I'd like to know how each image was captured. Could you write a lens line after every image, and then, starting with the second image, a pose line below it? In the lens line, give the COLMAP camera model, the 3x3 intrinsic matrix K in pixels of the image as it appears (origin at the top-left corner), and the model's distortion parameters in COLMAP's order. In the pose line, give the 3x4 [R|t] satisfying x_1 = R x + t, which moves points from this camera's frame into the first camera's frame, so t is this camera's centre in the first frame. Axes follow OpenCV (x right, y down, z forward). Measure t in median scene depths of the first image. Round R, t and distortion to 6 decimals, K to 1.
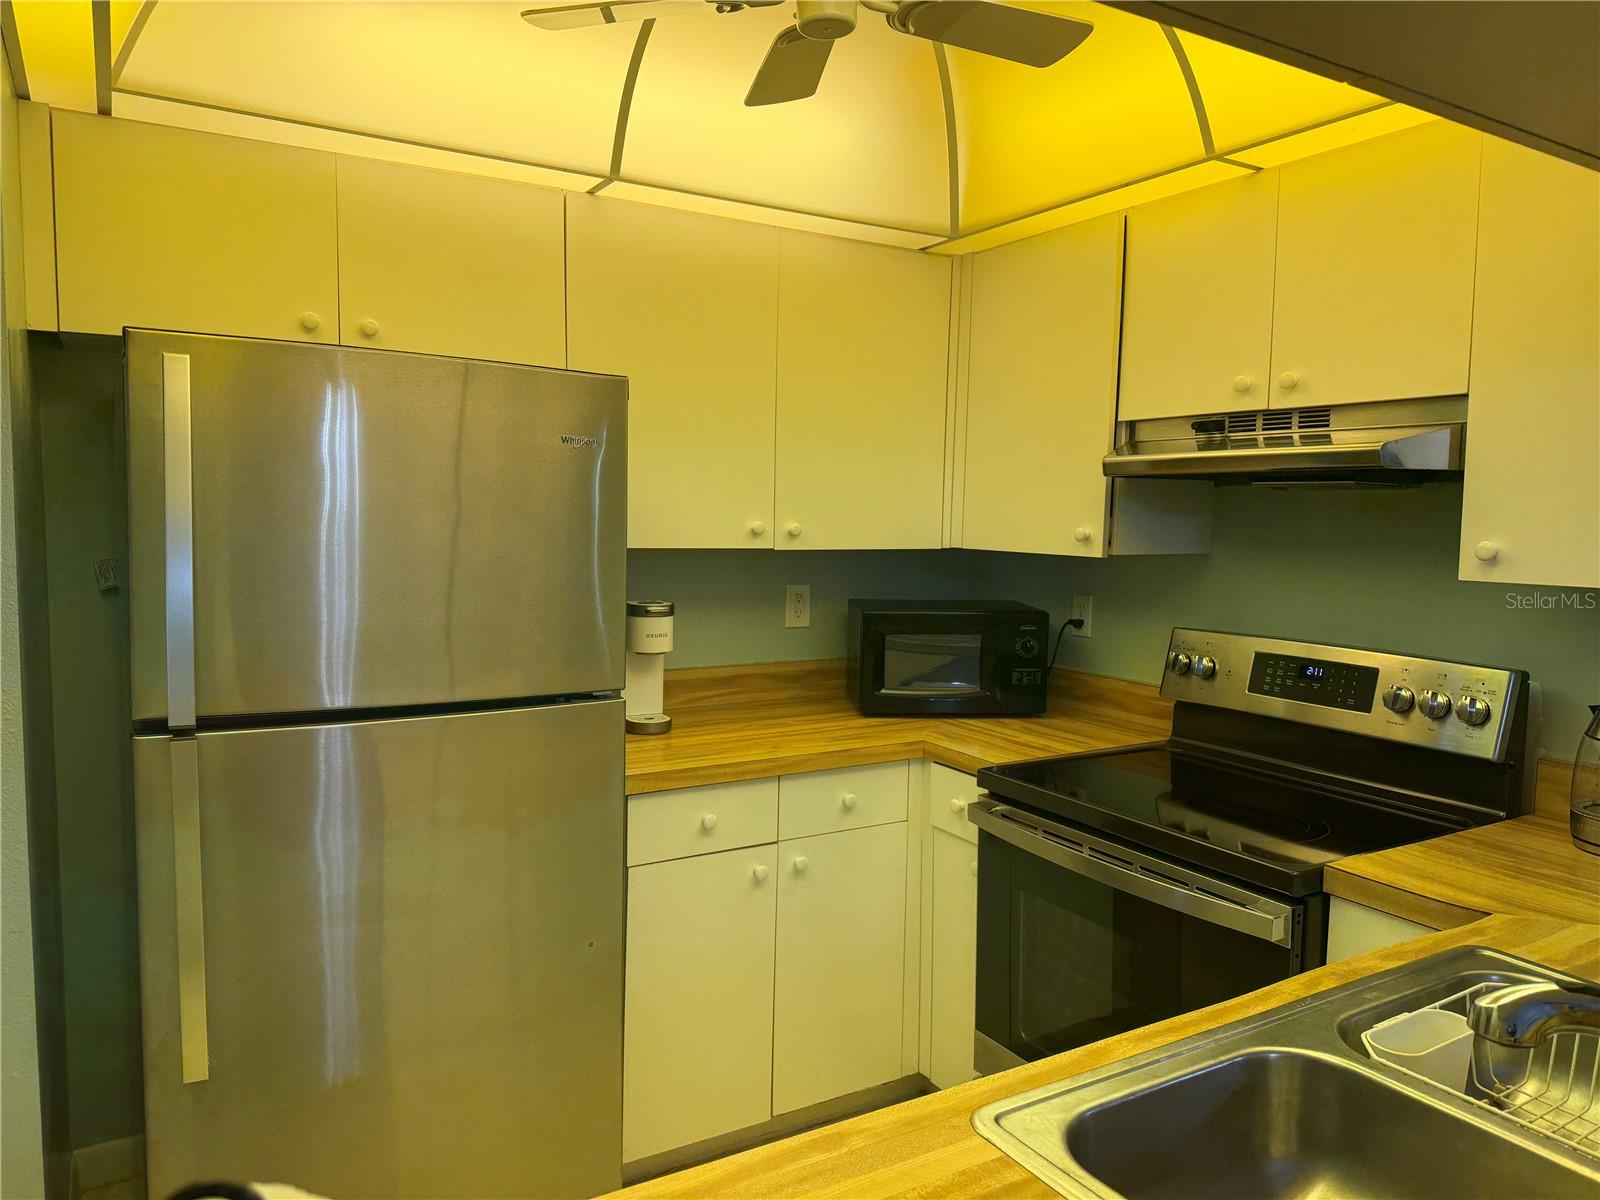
lens RADIAL K [[1133.7, 0, 800.0], [0, 1133.7, 600.0], [0, 0, 1]] dist [-0.002669, -0.004321]
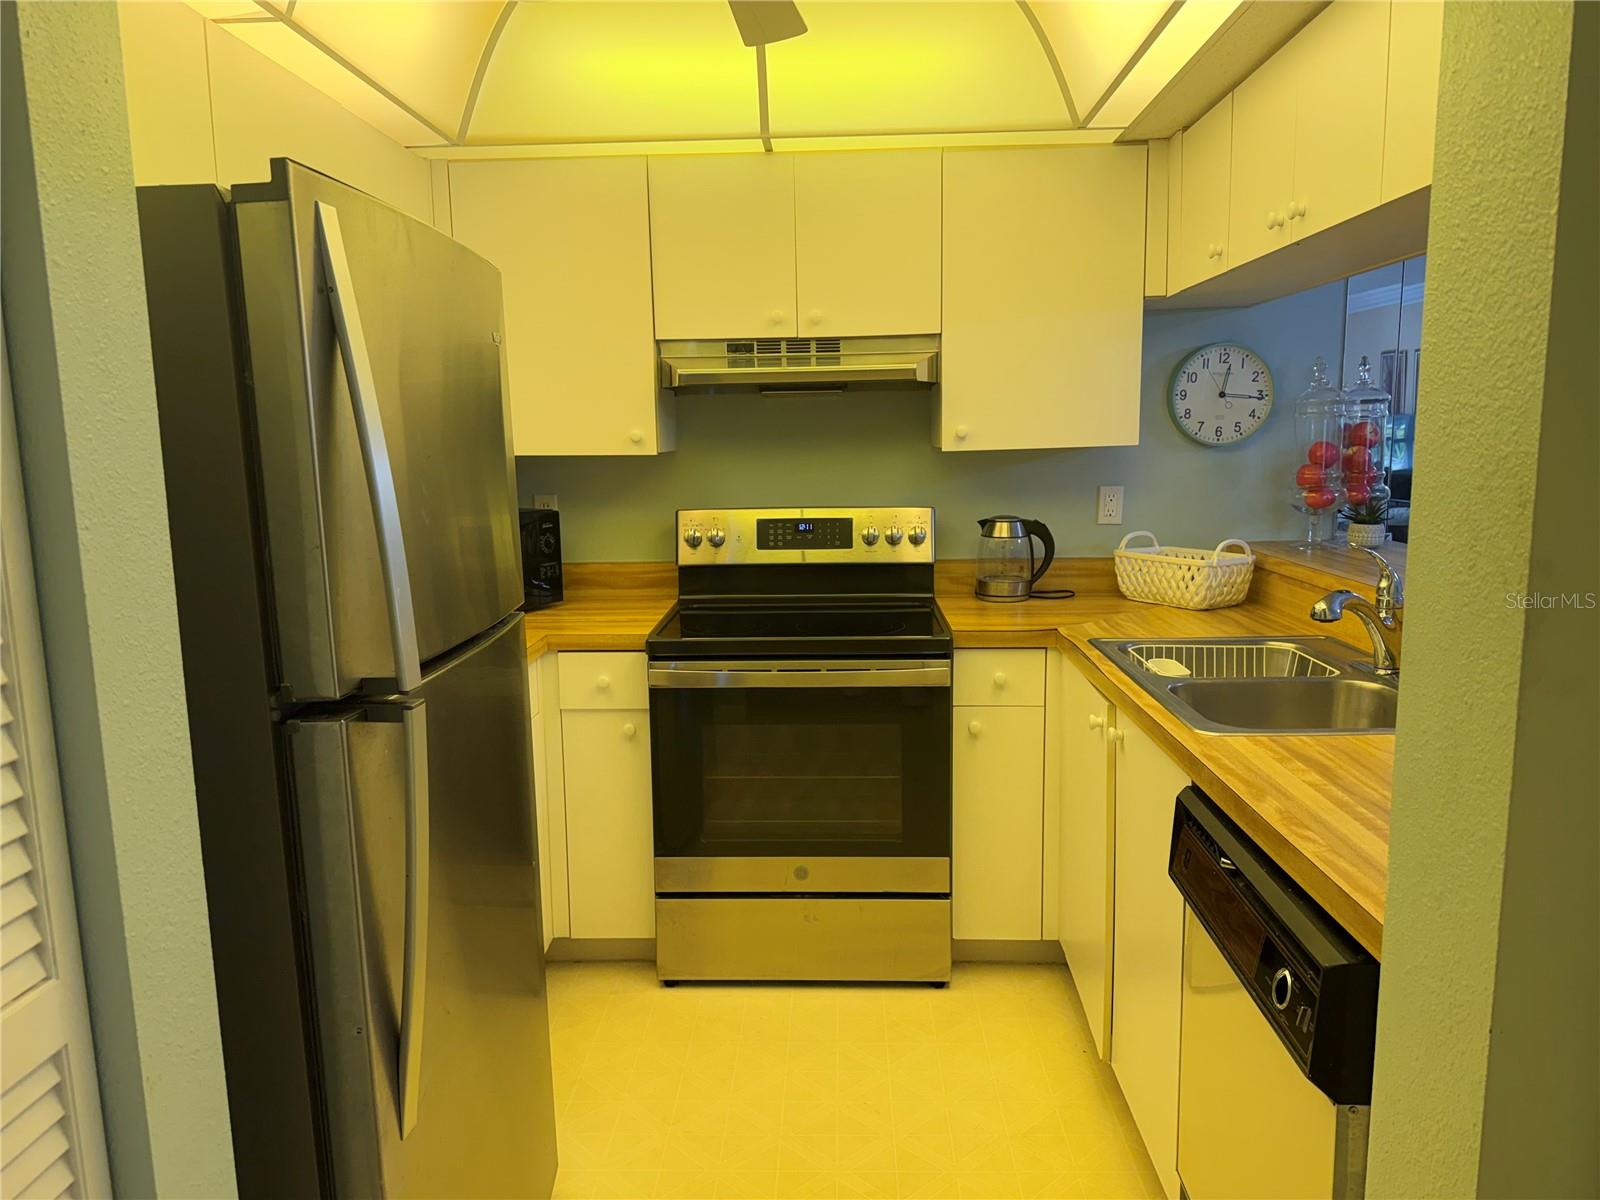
lens RADIAL K [[1097.1, 0, 800.0], [0, 1097.1, 600.0], [0, 0, 1]] dist [0.001935, -0.000590]
pose [[0.547633, -0.147503, 0.823615, -0.692033], [0.094395, 0.988946, 0.114348, -0.004051], [-0.831377, 0.015124, 0.555503, 0.244998]]
